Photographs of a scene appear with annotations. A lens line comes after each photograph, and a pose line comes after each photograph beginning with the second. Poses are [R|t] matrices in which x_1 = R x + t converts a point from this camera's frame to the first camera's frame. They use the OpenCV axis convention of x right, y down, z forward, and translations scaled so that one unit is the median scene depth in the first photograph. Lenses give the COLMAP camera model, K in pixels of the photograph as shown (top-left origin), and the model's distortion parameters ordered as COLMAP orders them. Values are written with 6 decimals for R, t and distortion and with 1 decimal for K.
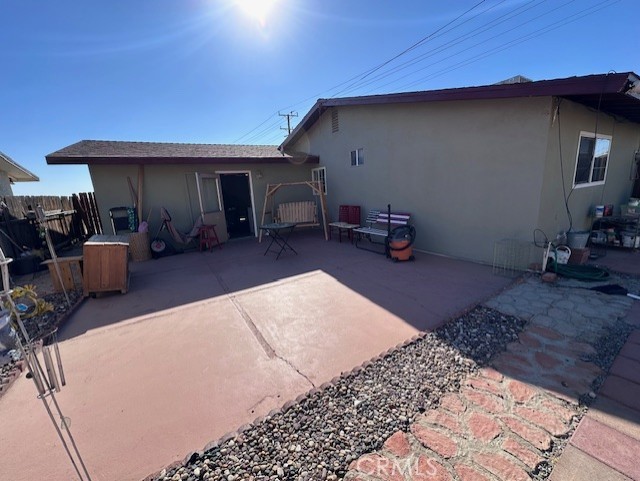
lens RADIAL K [[252.3, 0, 320.5], [0, 252.3, 240.8], [0, 0, 1]] dist [0.003423, 0.000148]
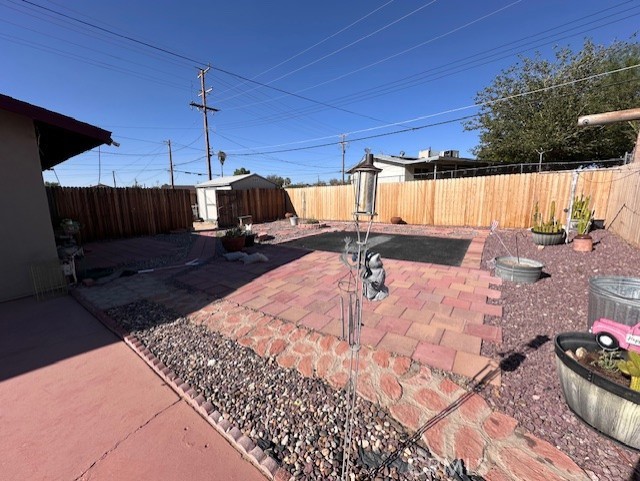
lens RADIAL K [[252.3, 0, 323.5], [0, 252.3, 242.1], [0, 0, 1]] dist [0.003423, 0.000148]
pose [[-0.382062, -0.093037, 0.919442, -0.858485], [0.229123, 0.954319, 0.191775, -0.009130], [-0.895283, 0.283935, -0.343292, 0.598280]]
